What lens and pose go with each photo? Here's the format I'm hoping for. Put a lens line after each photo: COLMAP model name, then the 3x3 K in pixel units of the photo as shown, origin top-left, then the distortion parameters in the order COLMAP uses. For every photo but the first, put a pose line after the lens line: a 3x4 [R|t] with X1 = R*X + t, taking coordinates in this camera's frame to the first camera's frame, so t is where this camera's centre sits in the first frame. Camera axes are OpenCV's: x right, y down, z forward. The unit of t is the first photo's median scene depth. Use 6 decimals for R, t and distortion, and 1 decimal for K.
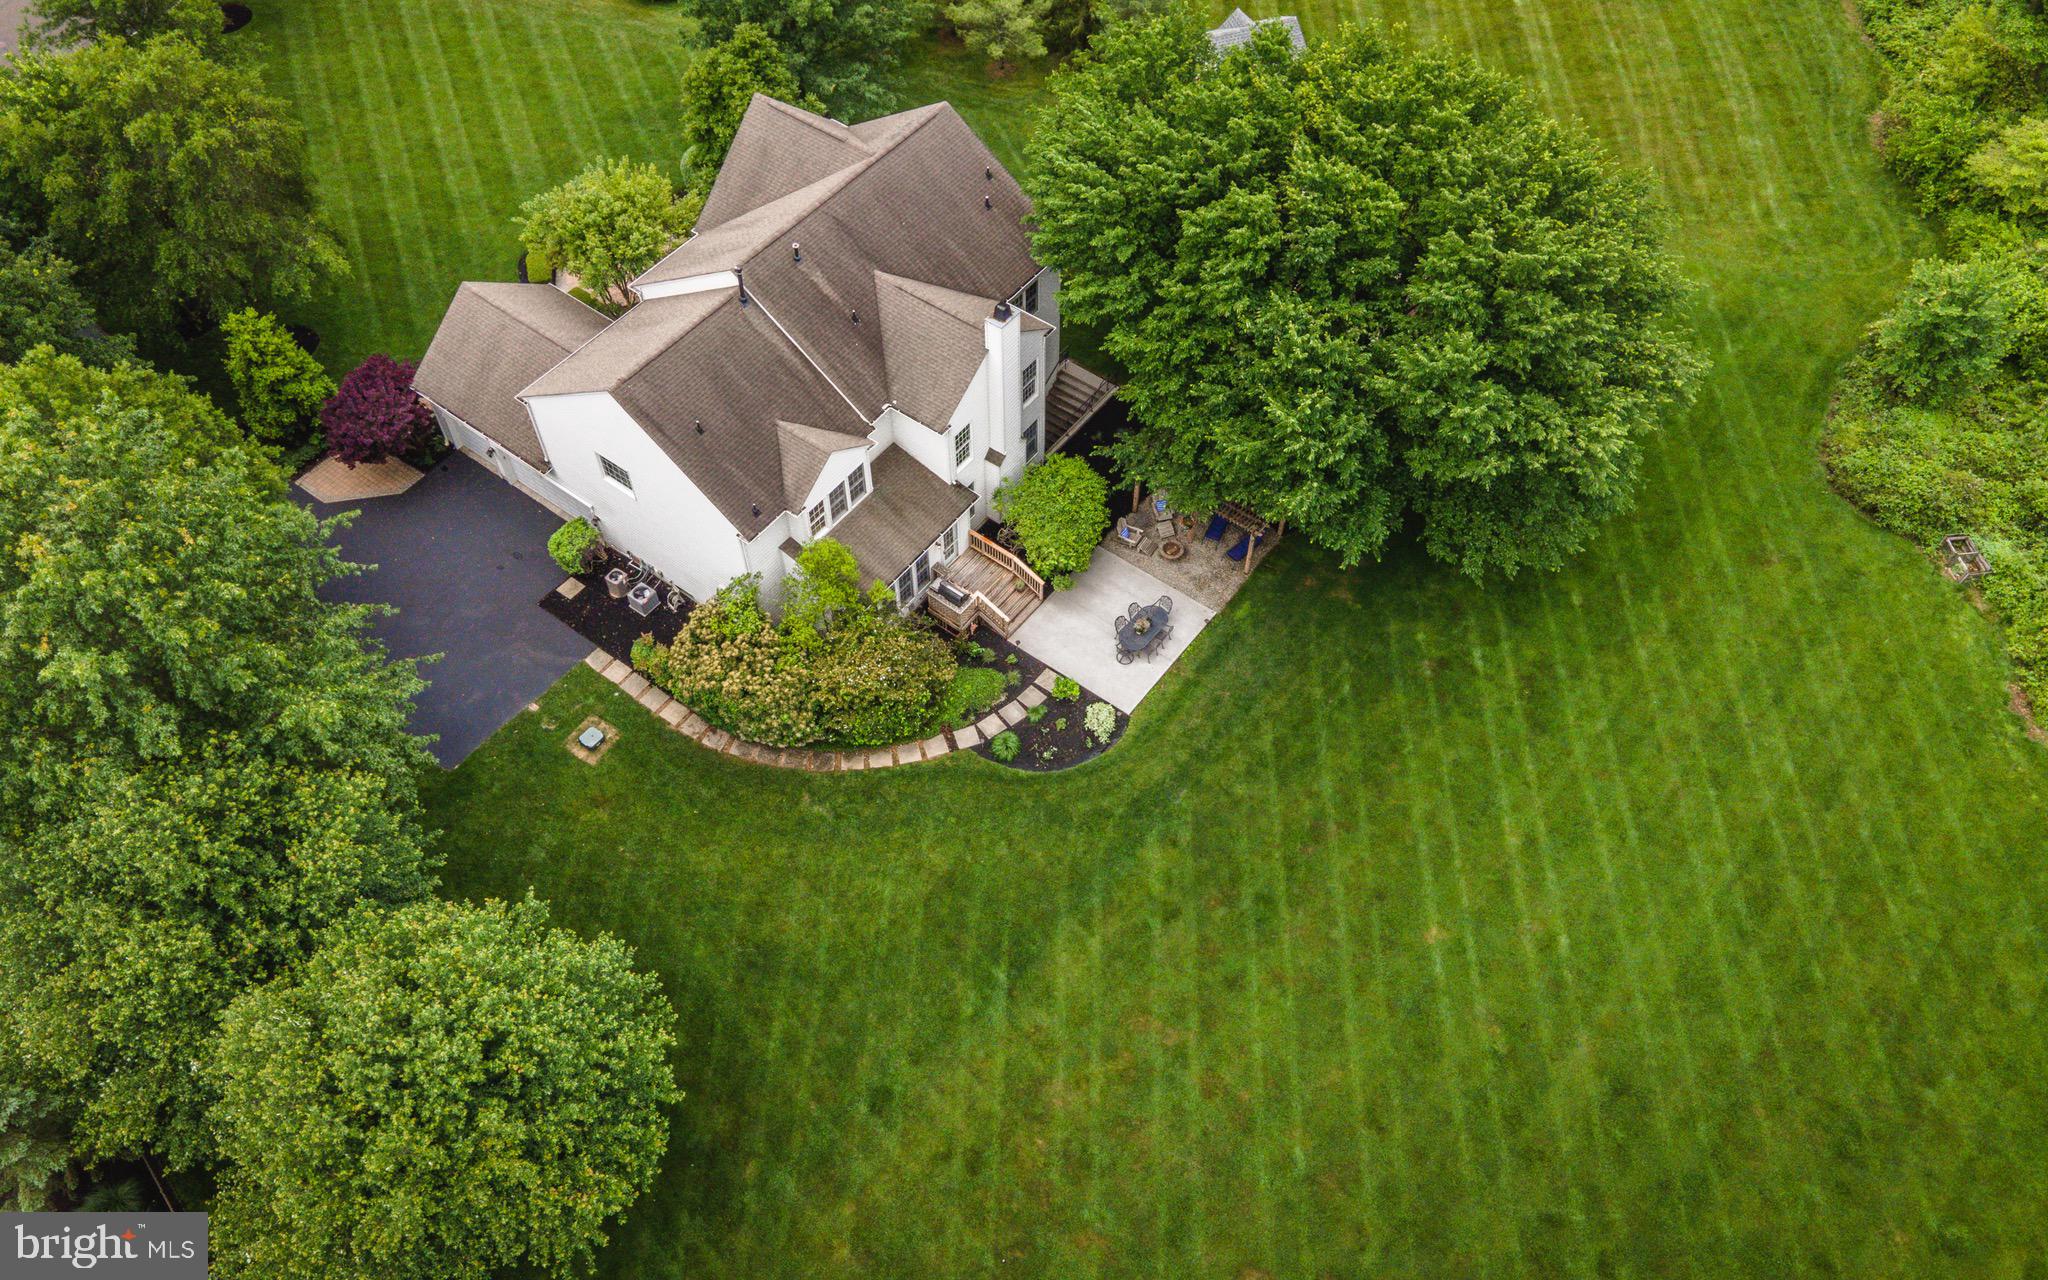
lens RADIAL K [[1495.0, 0, 1053.2], [0, 1495.0, 616.3], [0, 0, 1]] dist [0.036092, -0.001175]
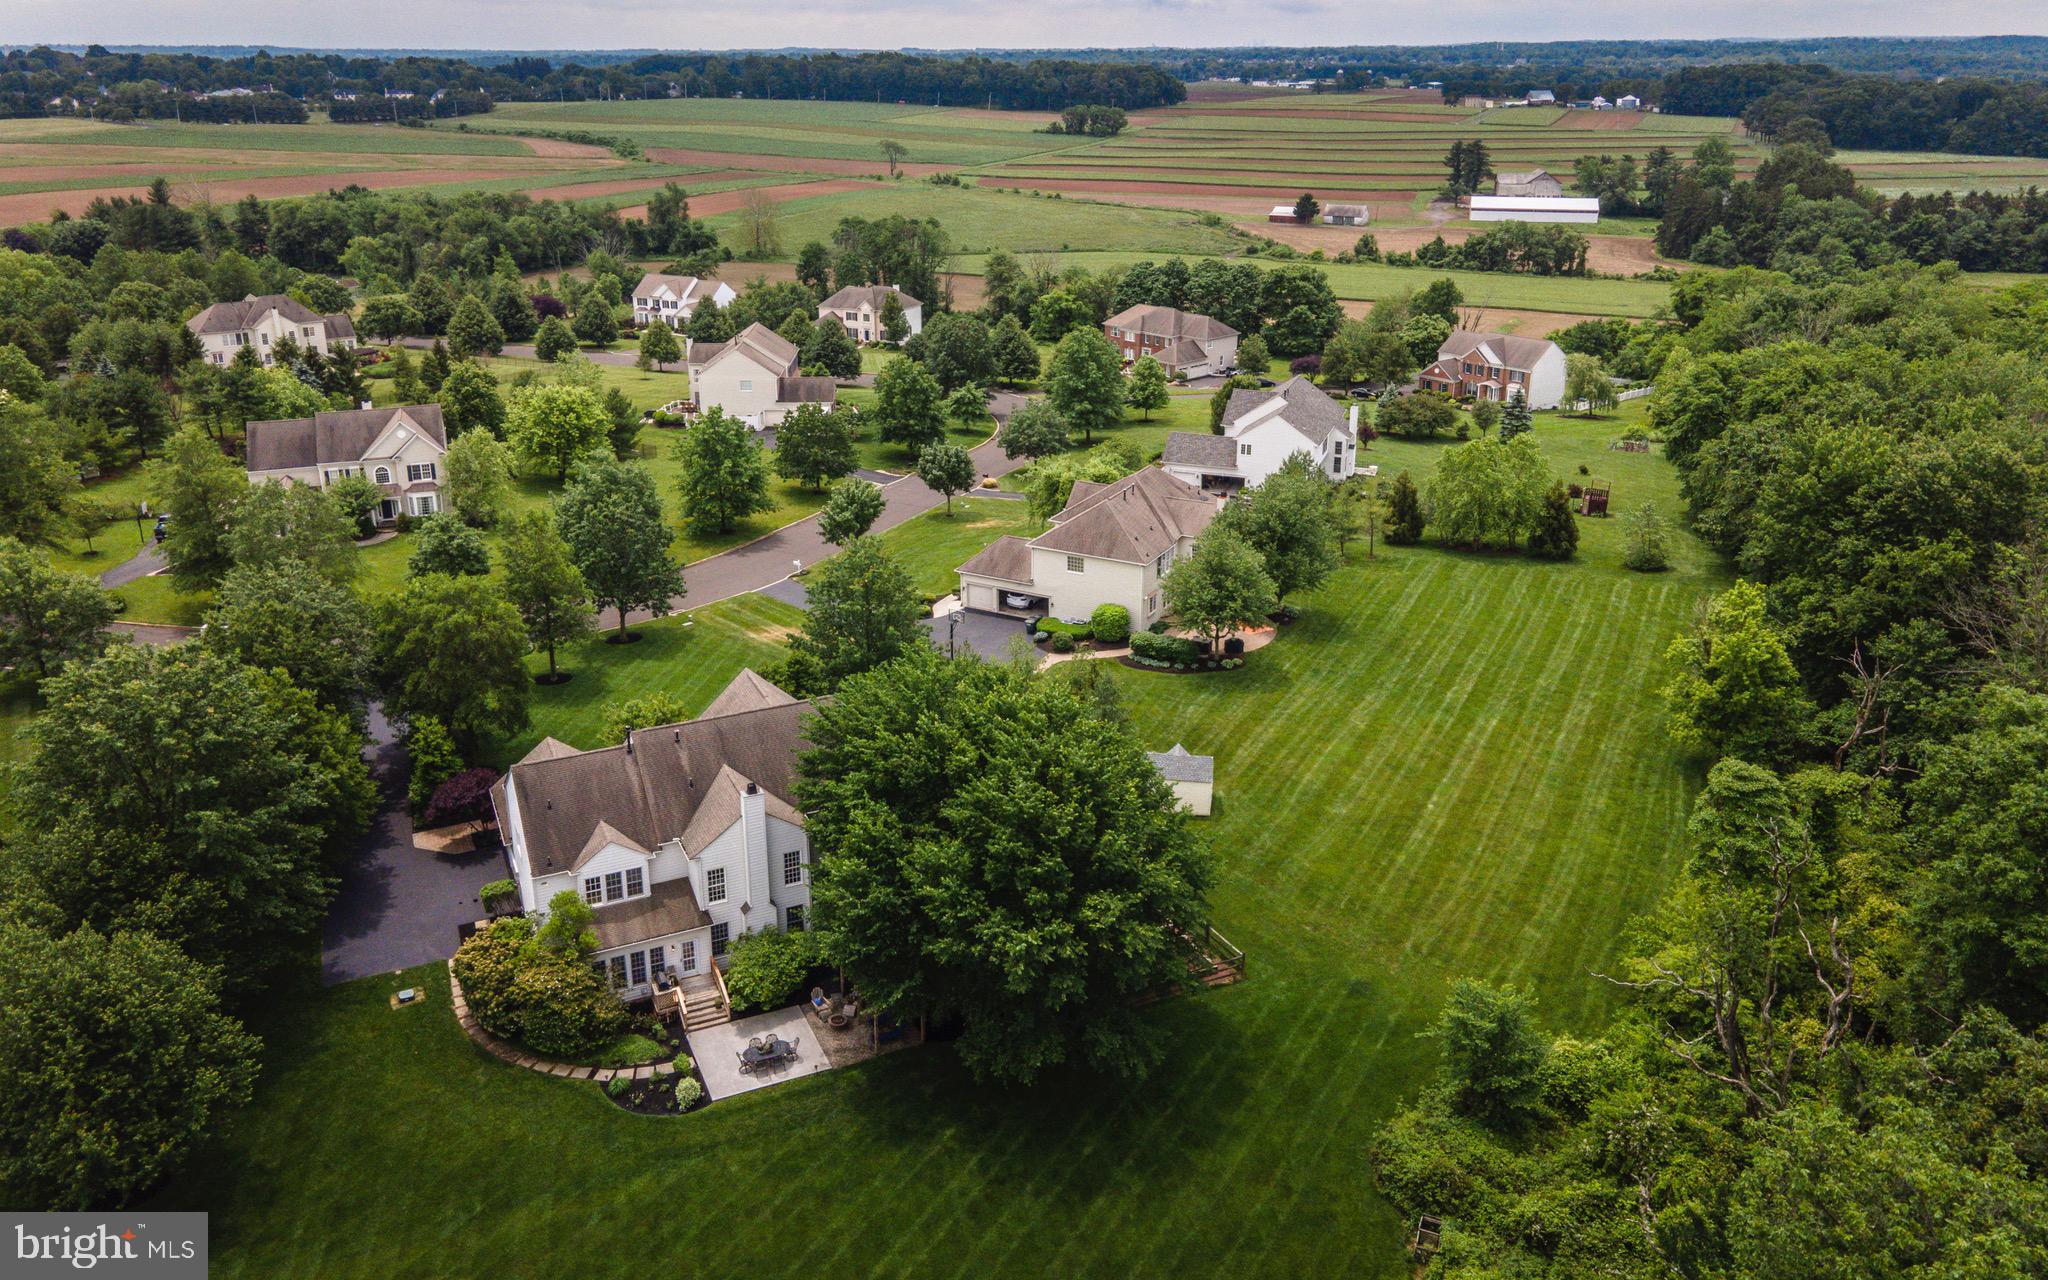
lens RADIAL K [[1499.4, 0, 1033.7], [0, 1499.4, 572.1], [0, 0, 1]] dist [0.031404, -0.001033]
pose [[0.879972, 0.142907, -0.453020, 0.823051], [-0.375276, 0.793830, -0.478541, 0.225006], [0.291234, 0.591111, 0.752178, -0.162344]]
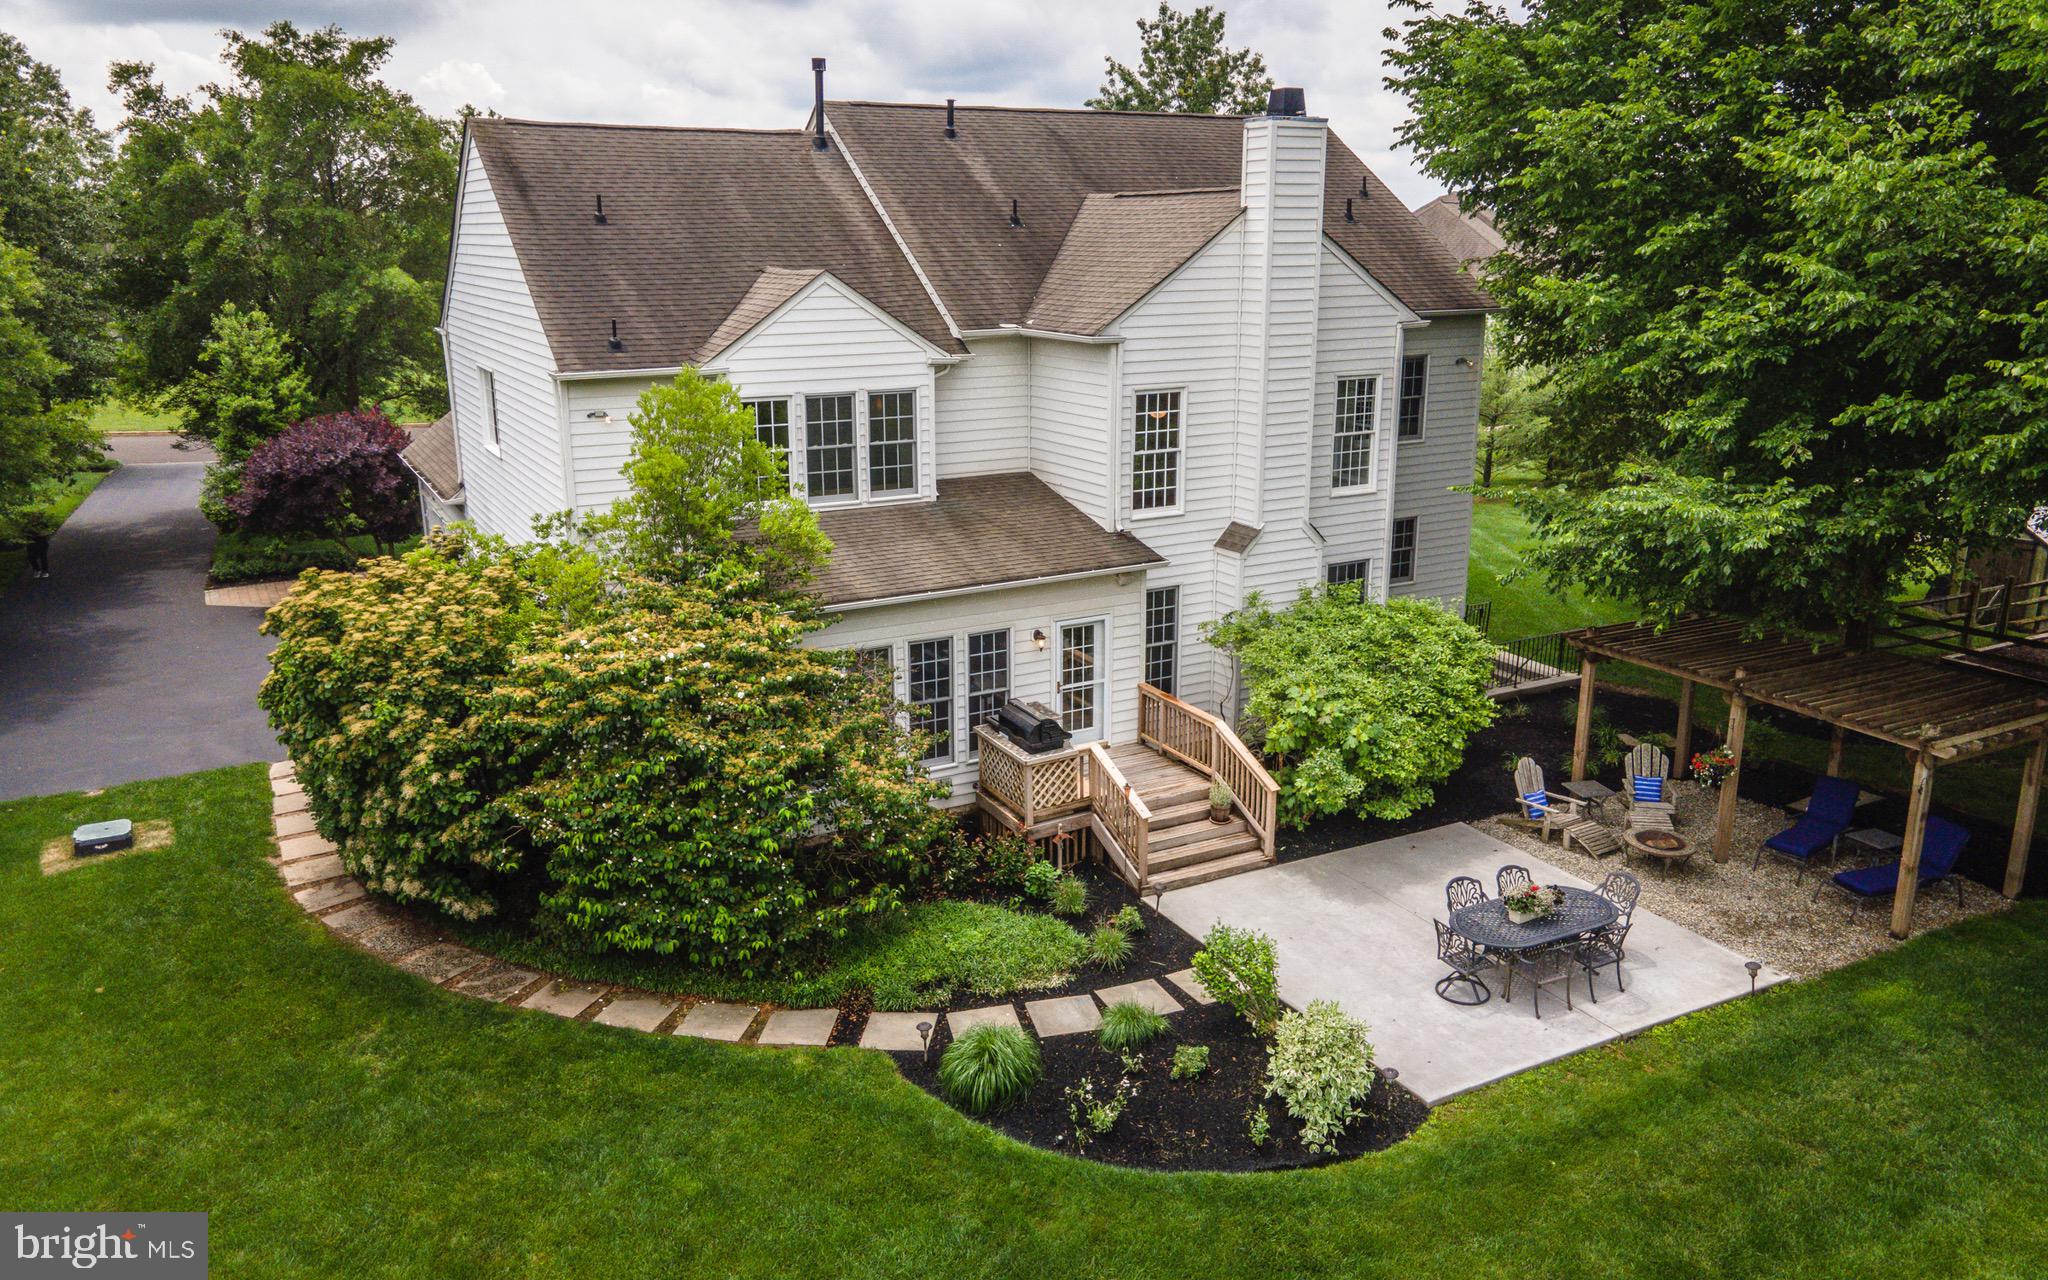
lens RADIAL K [[1495.0, 0, 1053.2], [0, 1495.0, 616.3], [0, 0, 1]] dist [0.036092, -0.001175]
pose [[0.912786, 0.091337, -0.398094, 0.092828], [-0.320127, 0.765292, -0.558432, 0.182302], [0.253653, 0.637170, 0.727787, 0.718214]]
